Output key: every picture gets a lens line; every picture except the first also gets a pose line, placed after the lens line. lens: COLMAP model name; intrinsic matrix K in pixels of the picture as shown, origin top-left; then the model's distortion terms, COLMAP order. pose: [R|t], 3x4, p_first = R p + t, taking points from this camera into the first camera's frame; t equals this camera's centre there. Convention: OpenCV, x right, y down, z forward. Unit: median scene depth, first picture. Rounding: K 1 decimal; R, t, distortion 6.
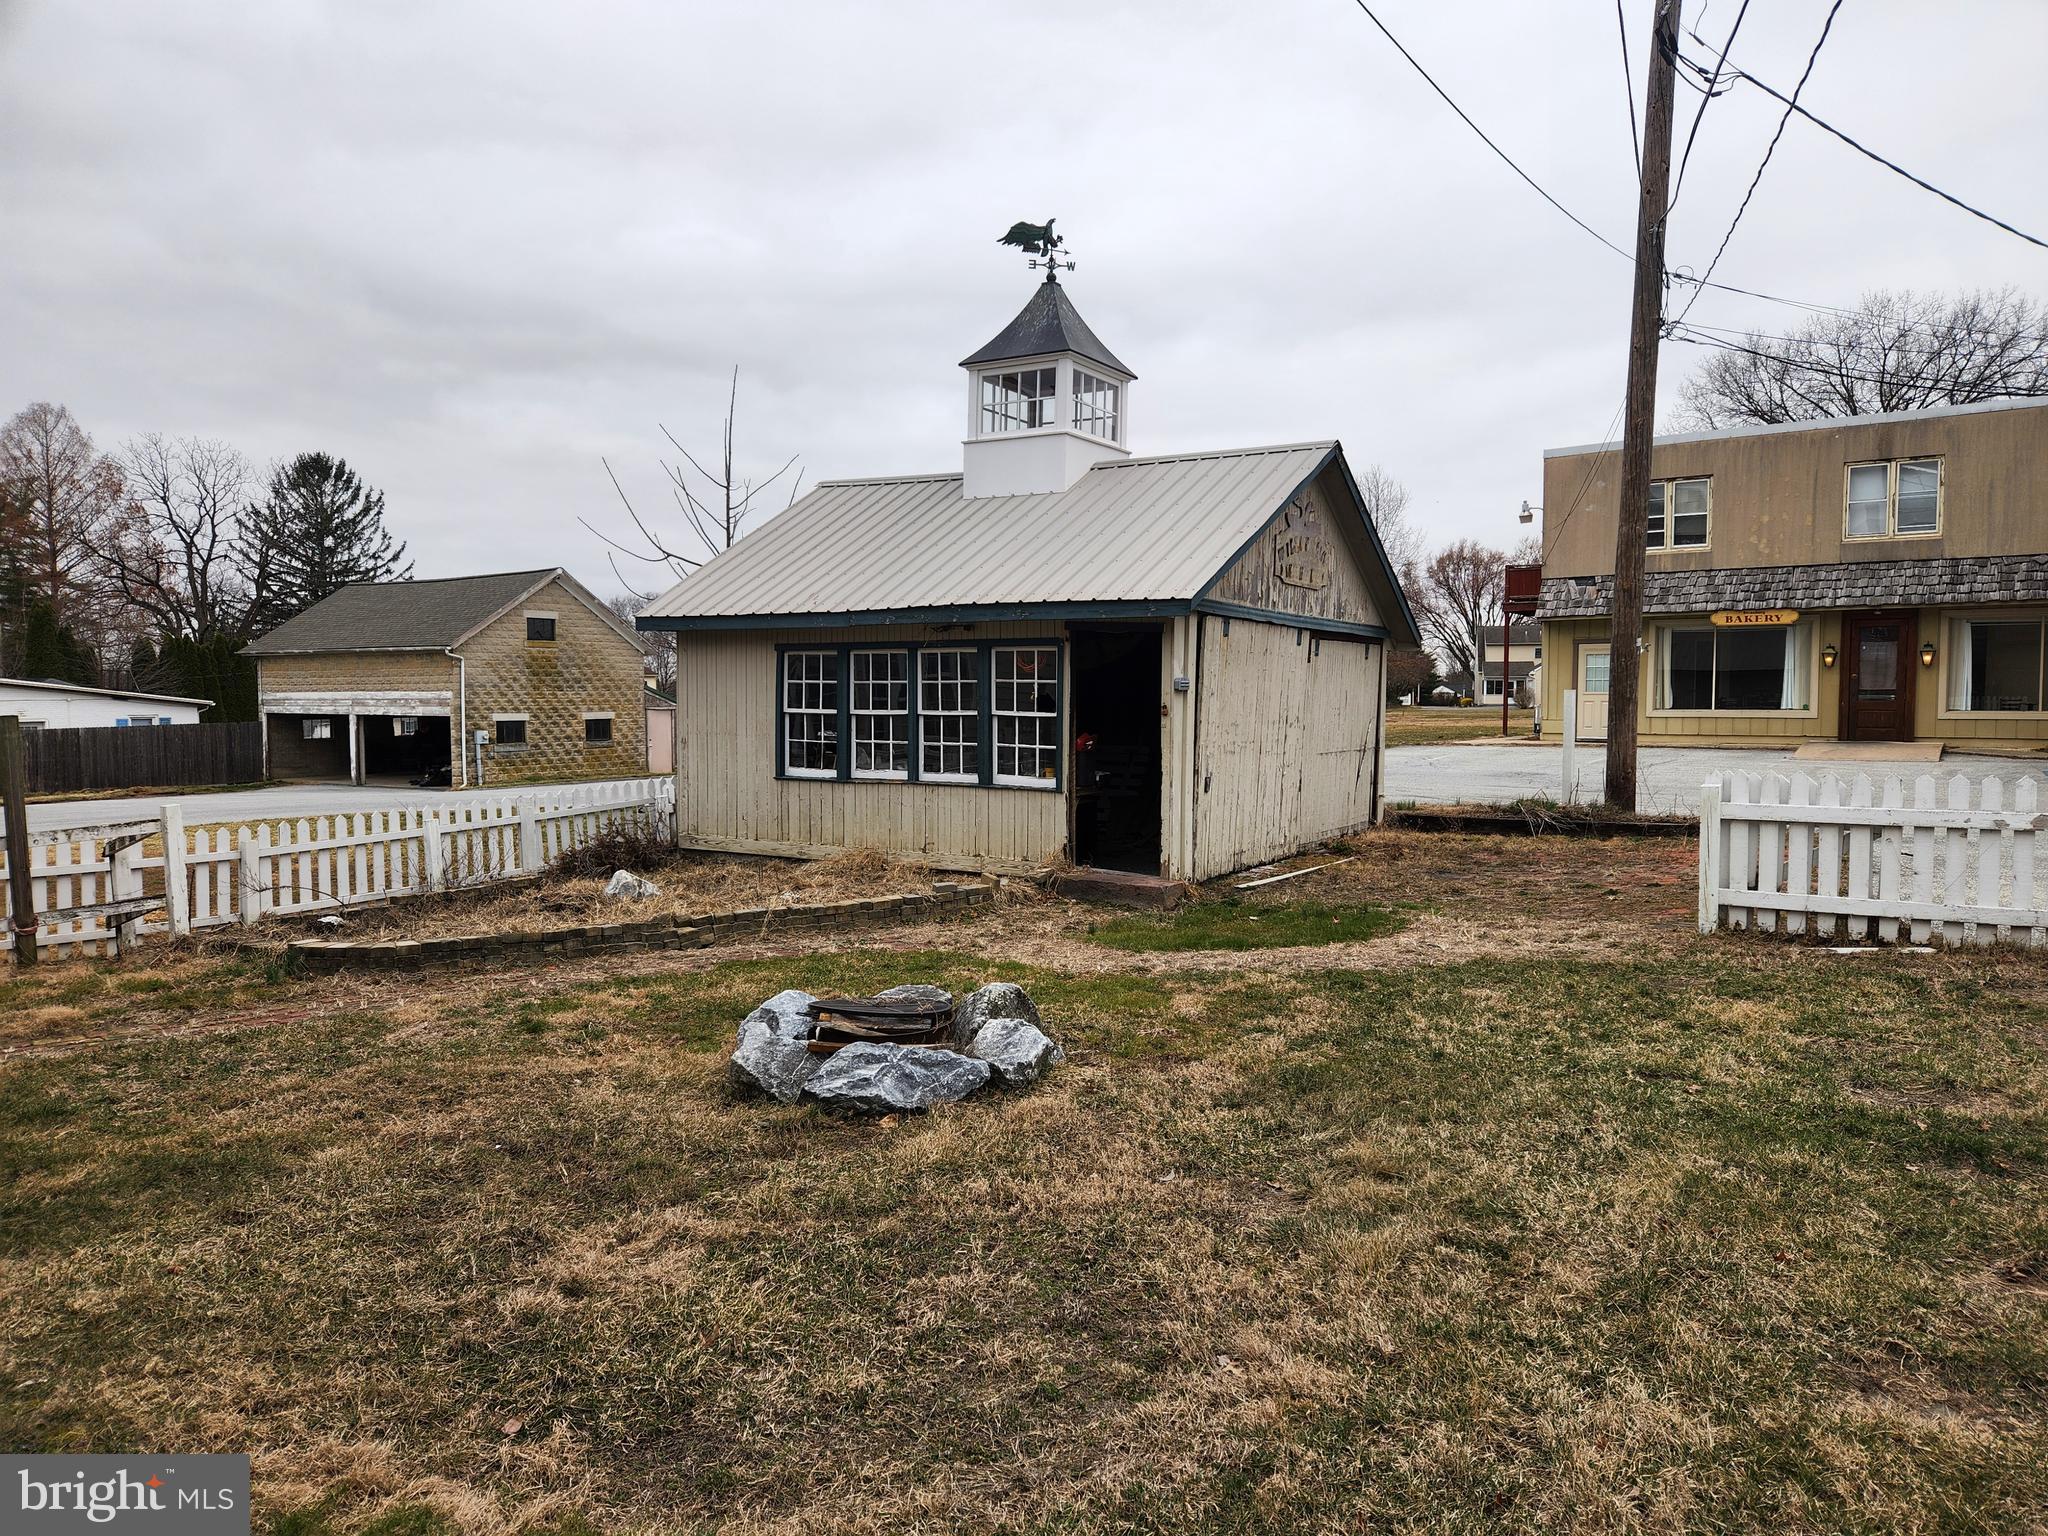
lens RADIAL K [[1395.2, 0, 1025.4], [0, 1395.2, 765.7], [0, 0, 1]] dist [0.062451, -0.060000]
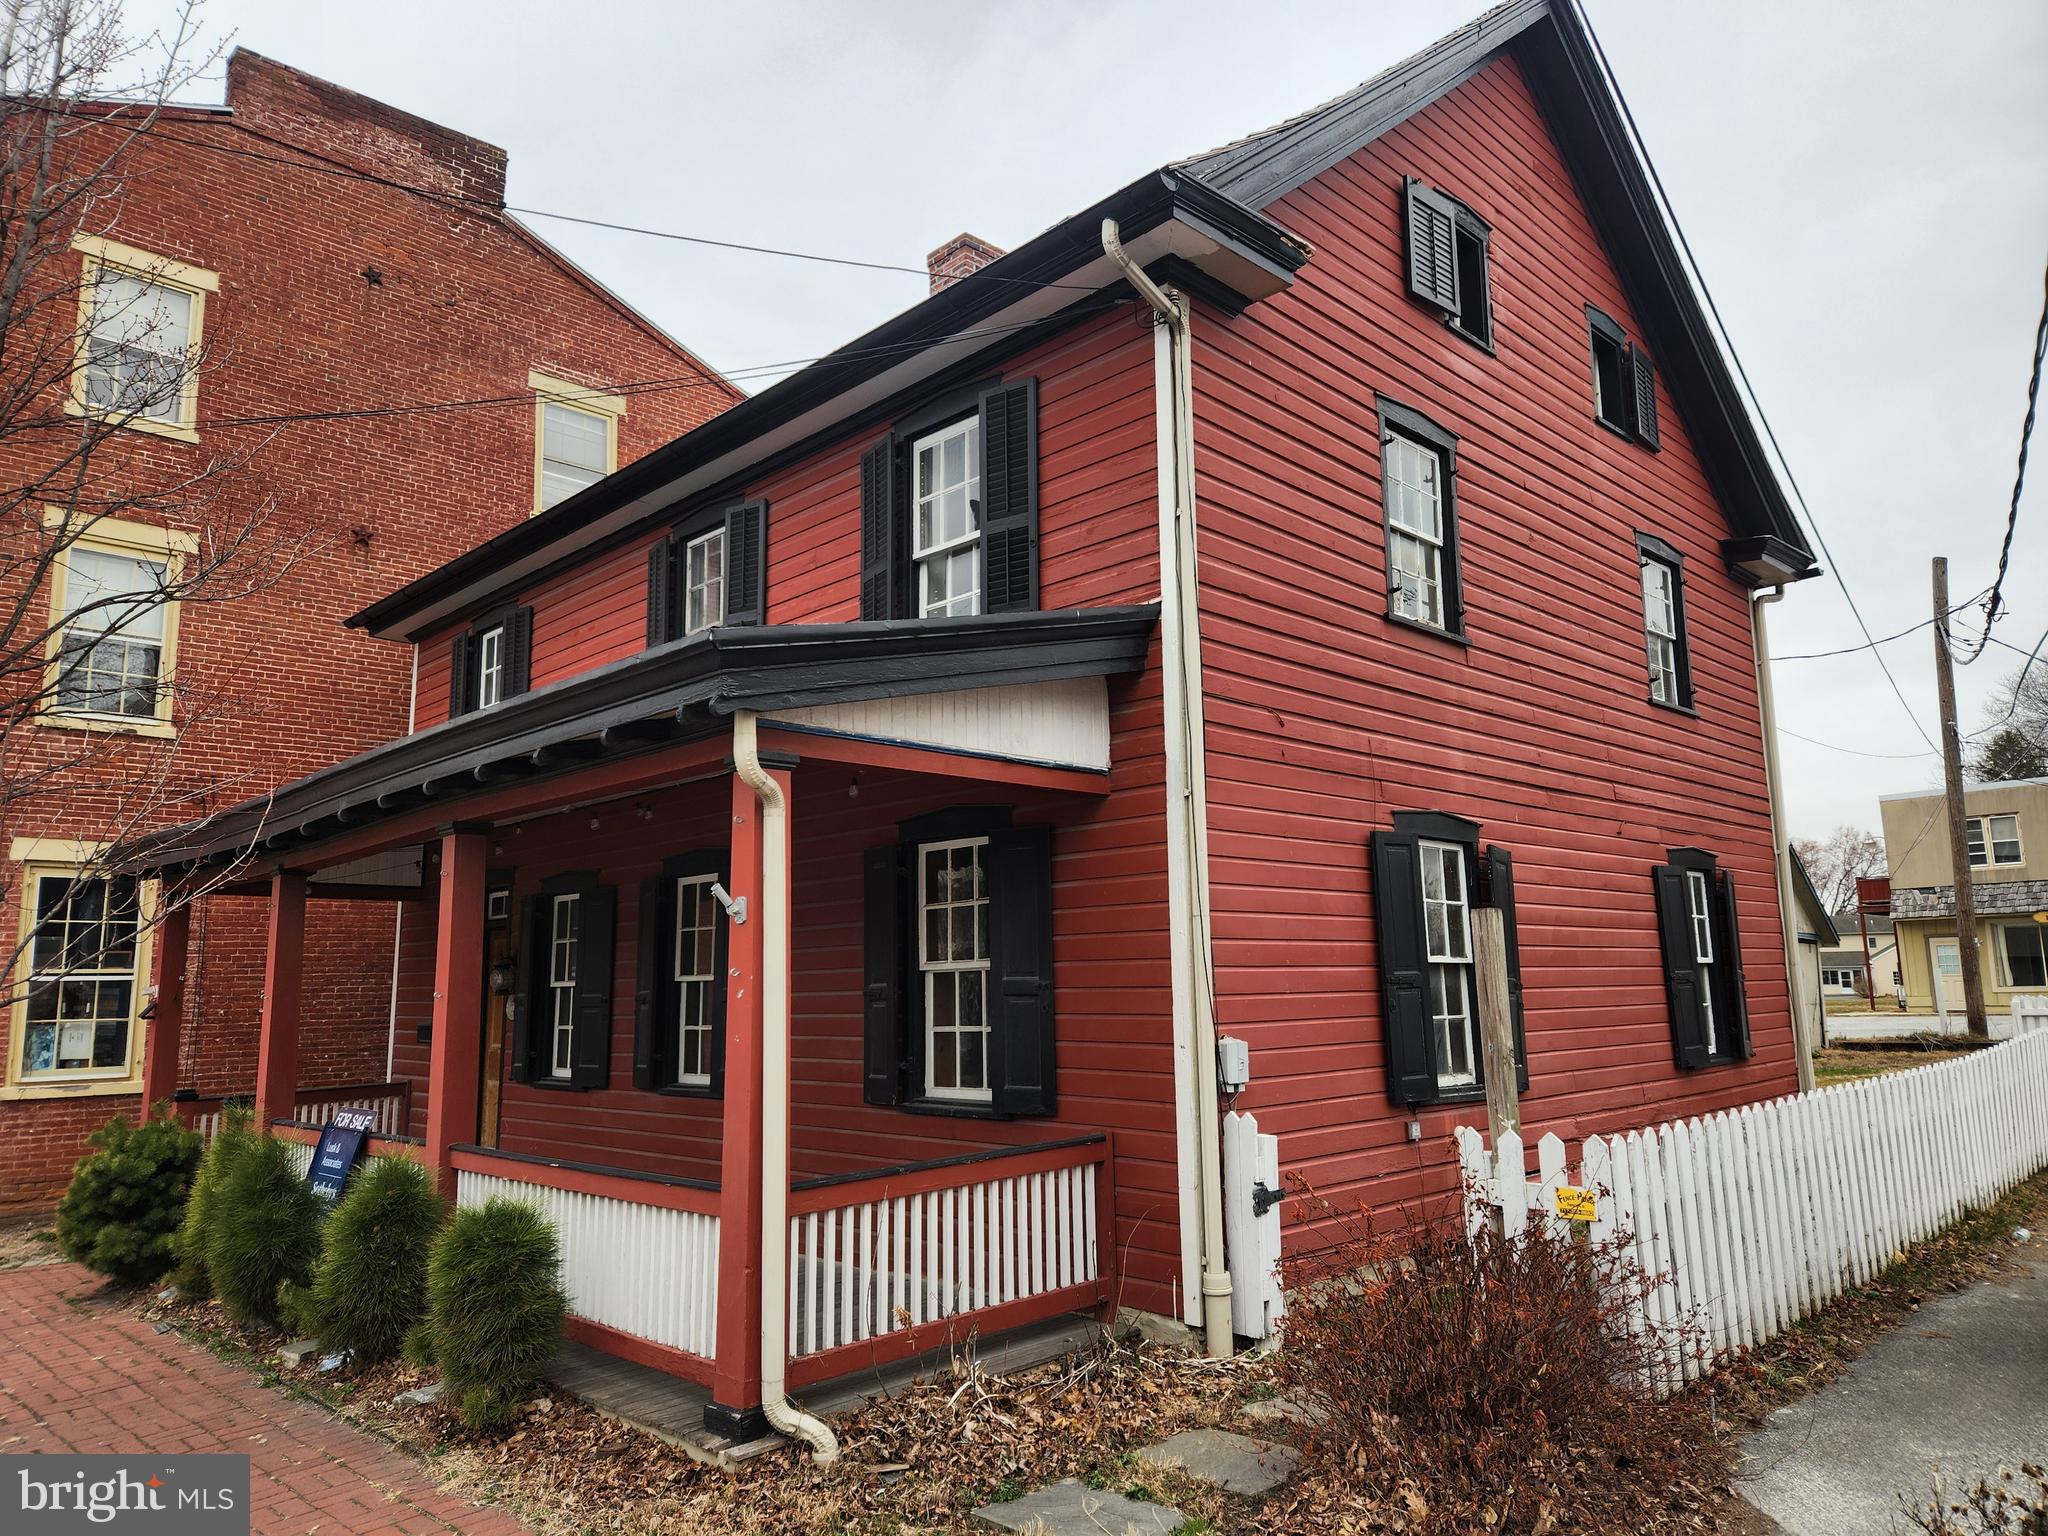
lens RADIAL K [[1395.2, 0, 1024.0], [0, 1395.2, 767.4], [0, 0, 1]] dist [0.062451, -0.060000]
pose [[0.983097, -0.045796, -0.177268, -0.210347], [0.007246, 0.977185, -0.212265, 0.035366], [0.182945, 0.207392, 0.960999, -0.494578]]
